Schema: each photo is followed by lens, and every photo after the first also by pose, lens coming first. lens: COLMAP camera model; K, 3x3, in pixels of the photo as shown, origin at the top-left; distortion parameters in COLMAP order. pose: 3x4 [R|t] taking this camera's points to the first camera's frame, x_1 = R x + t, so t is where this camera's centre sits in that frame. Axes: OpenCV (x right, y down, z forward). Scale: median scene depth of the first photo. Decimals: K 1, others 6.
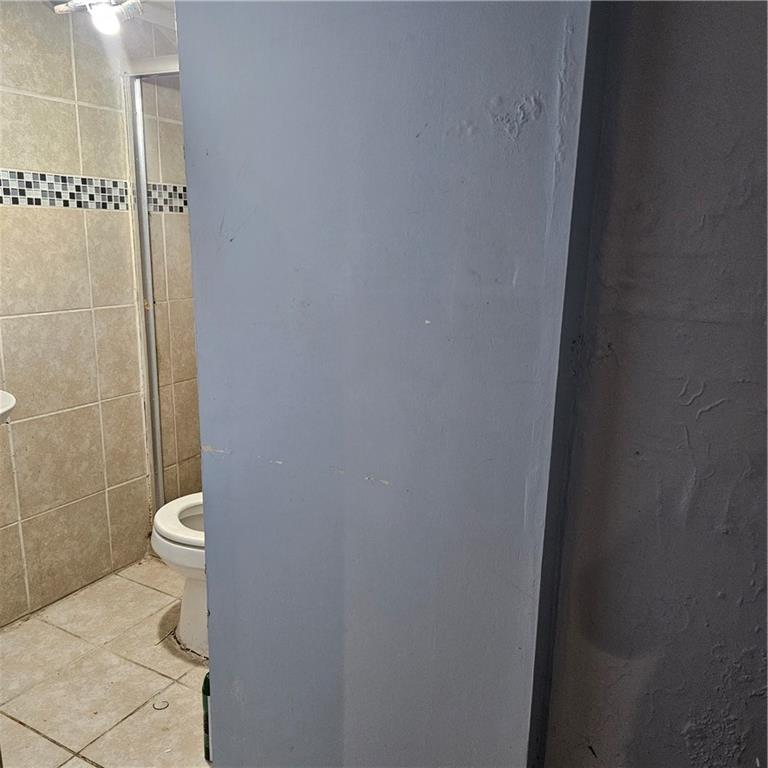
lens RADIAL K [[685.5, 0, 376.7], [0, 685.5, 378.2], [0, 0, 1]] dist [0.068851, -0.066550]
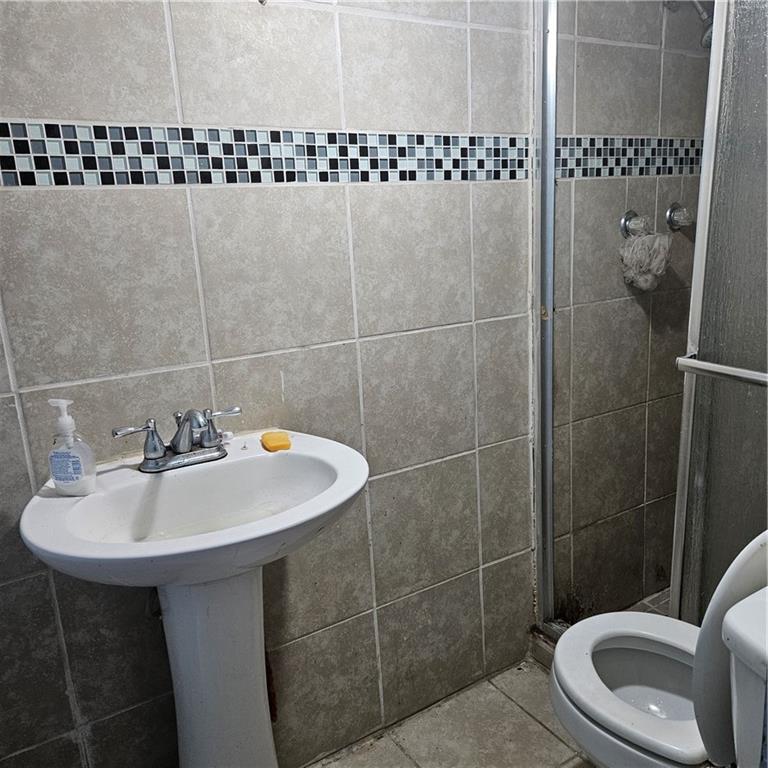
lens RADIAL K [[685.5, 0, 389.9], [0, 685.5, 381.6], [0, 0, 1]] dist [0.068851, -0.066550]
pose [[0.885773, 0.050867, -0.461323, -0.156684], [-0.035720, 0.998499, 0.041513, -0.065569], [0.462742, -0.020292, 0.886261, 0.329033]]
